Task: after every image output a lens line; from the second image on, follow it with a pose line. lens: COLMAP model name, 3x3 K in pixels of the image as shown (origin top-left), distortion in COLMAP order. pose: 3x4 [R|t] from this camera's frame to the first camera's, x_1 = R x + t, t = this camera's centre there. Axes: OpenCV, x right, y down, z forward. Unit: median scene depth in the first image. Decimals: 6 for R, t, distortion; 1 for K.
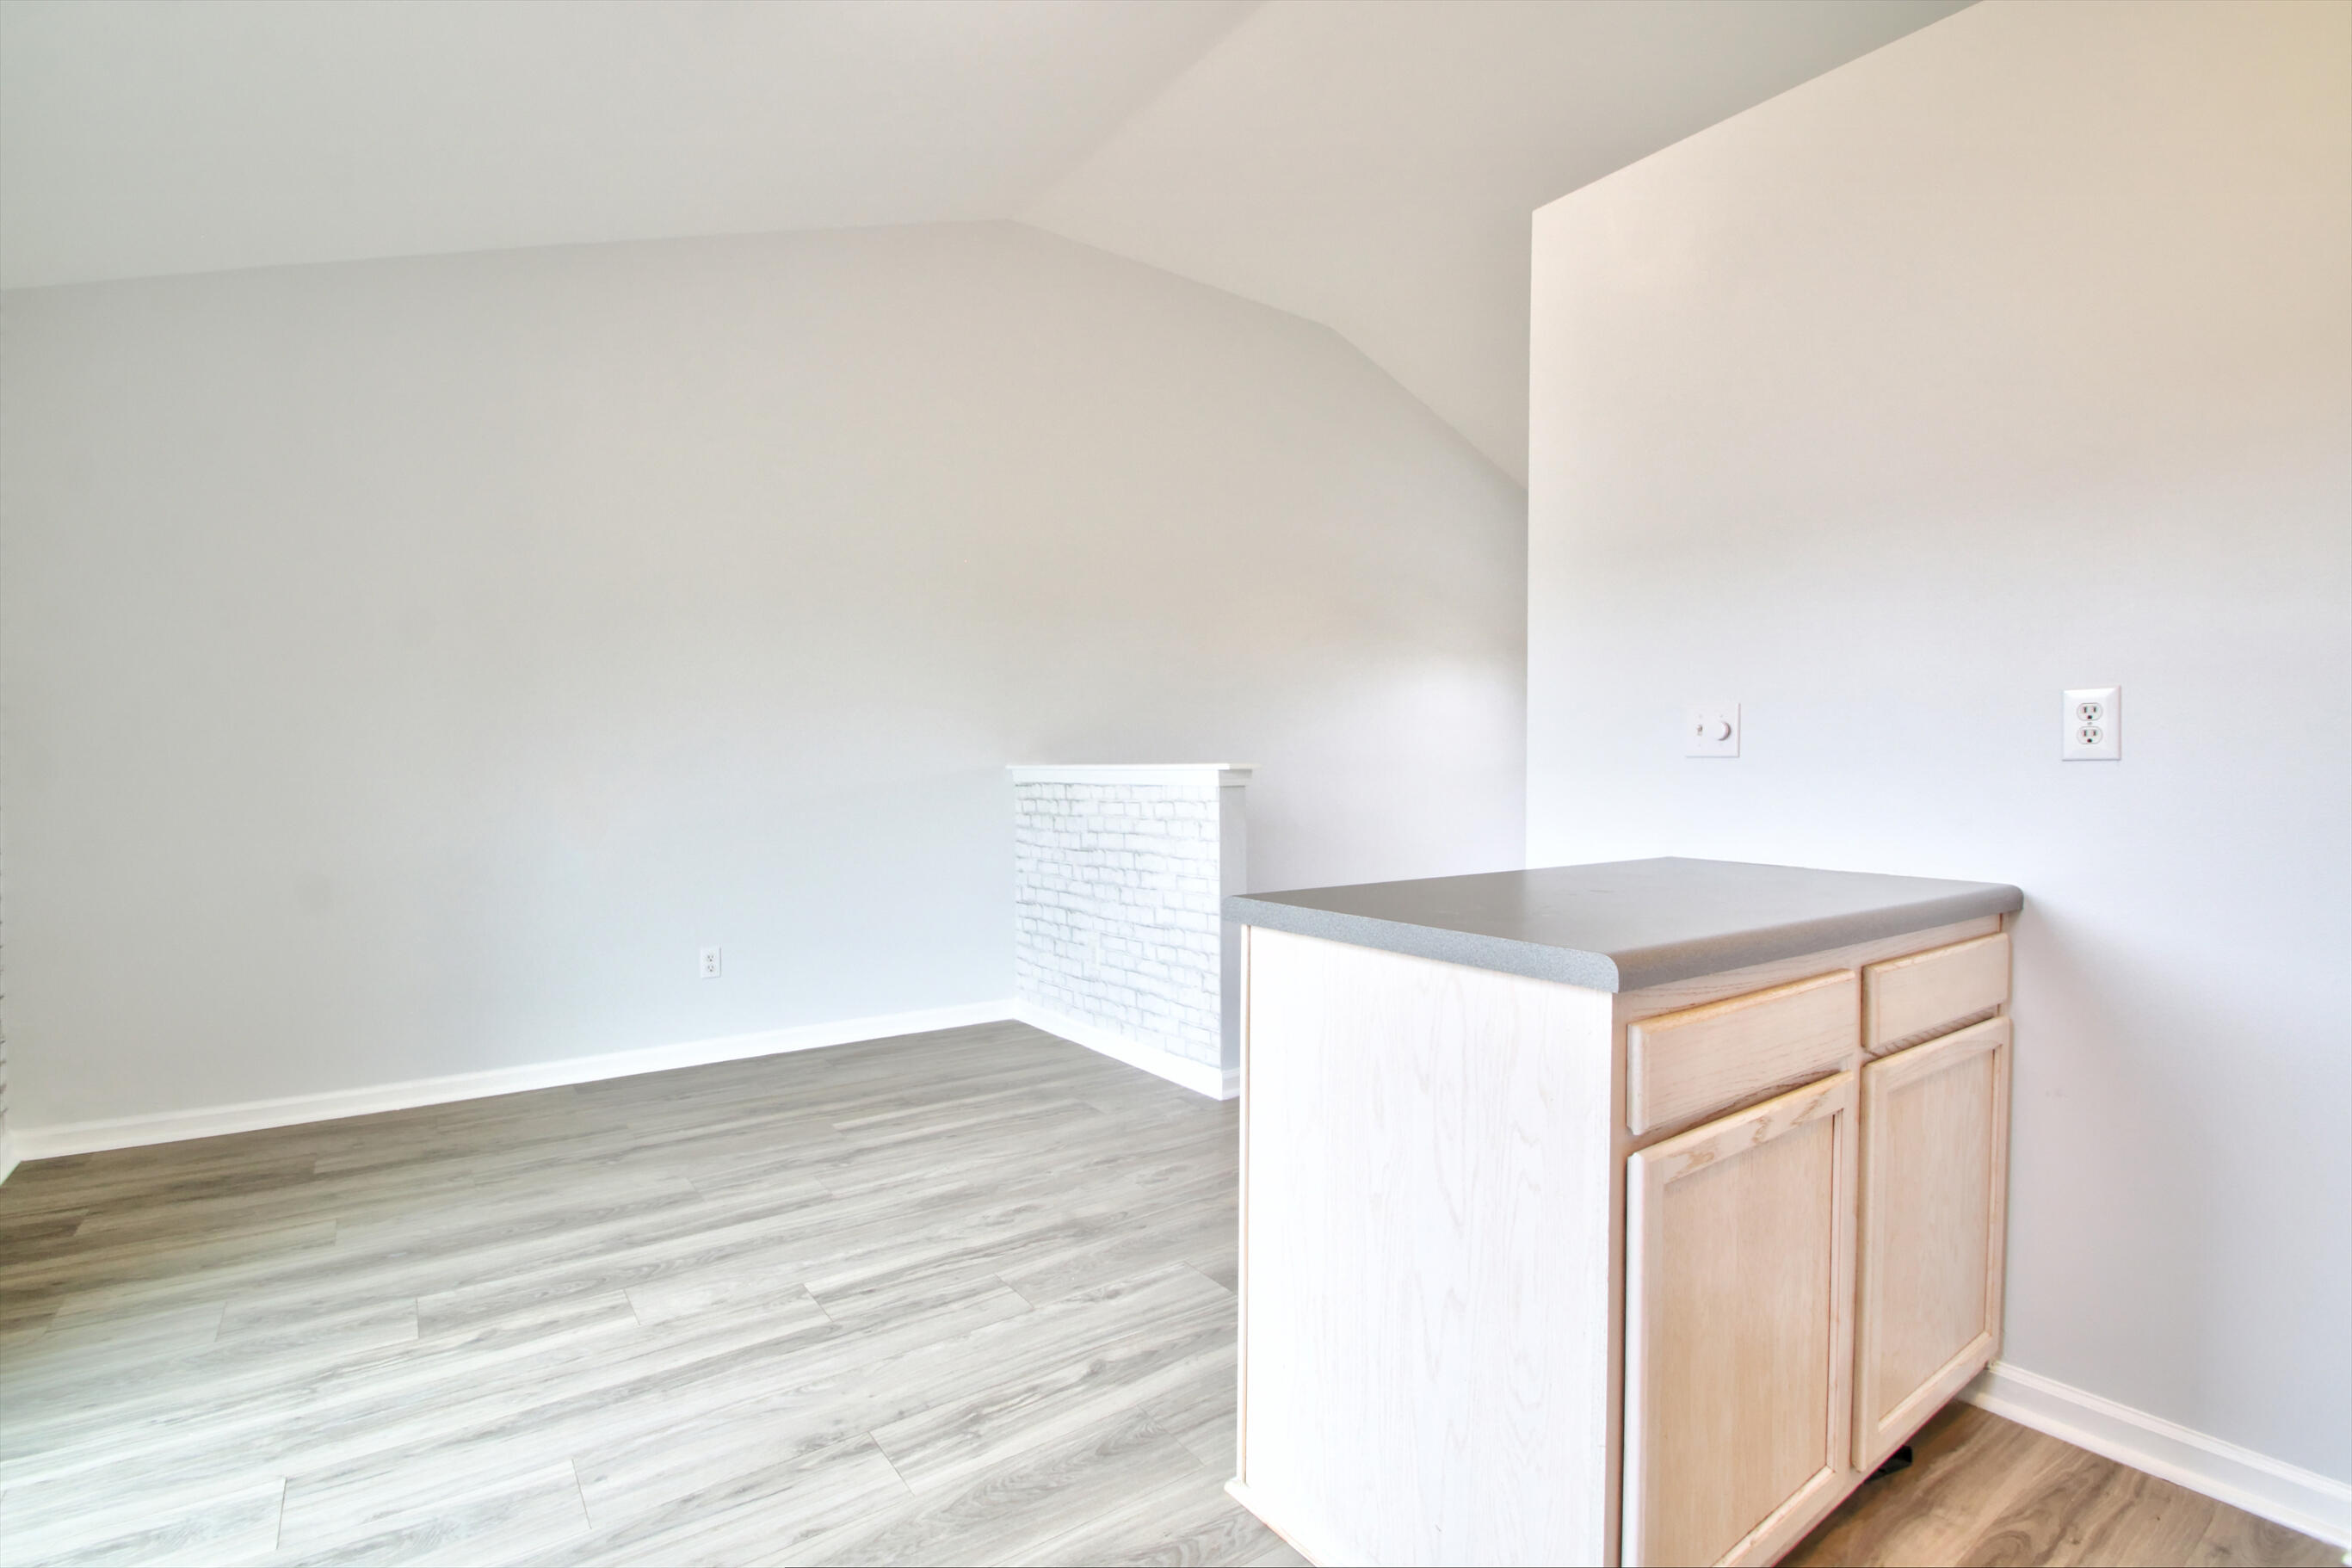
lens RADIAL K [[1081.5, 0, 1181.5], [0, 1081.5, 785.1], [0, 0, 1]] dist [0.008490, -0.015428]
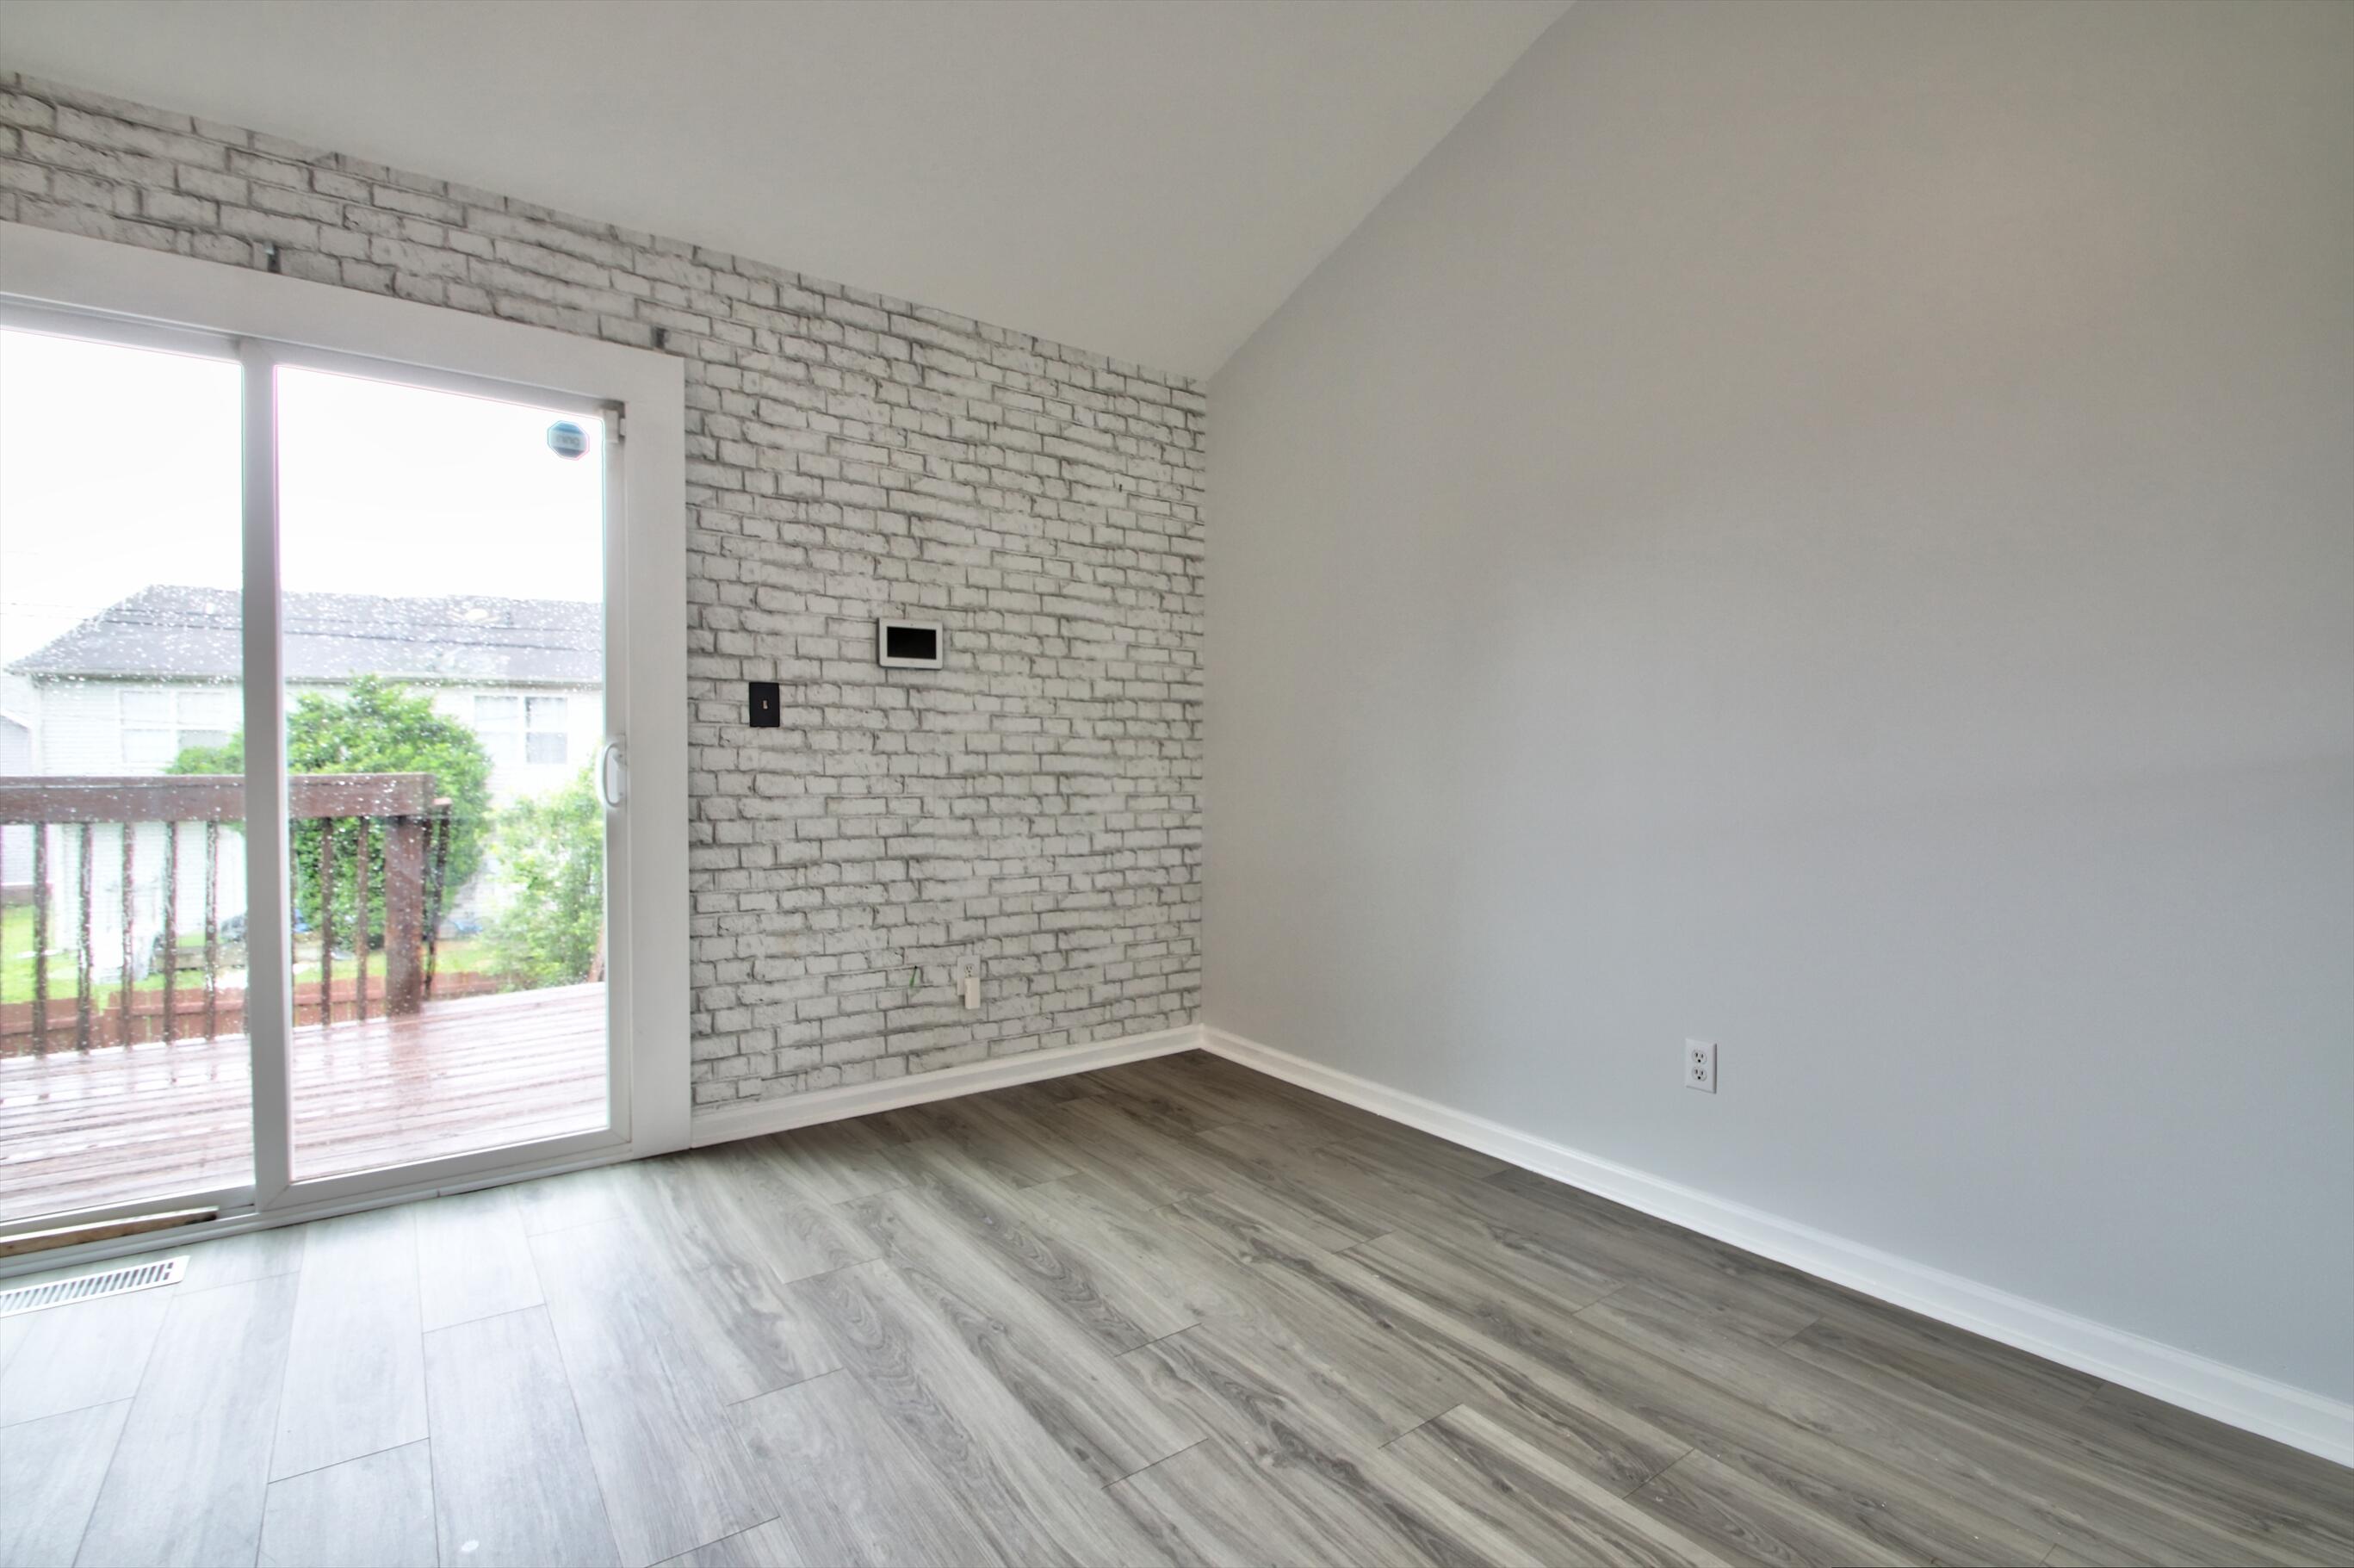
lens RADIAL K [[1082.4, 0, 1182.5], [0, 1082.4, 785.1], [0, 0, 1]] dist [0.008490, -0.015428]
pose [[-0.002226, 0.021354, -0.999769, 0.232395], [-0.021844, 0.999532, 0.021398, 0.003450], [0.999759, 0.021887, -0.001758, 1.000051]]
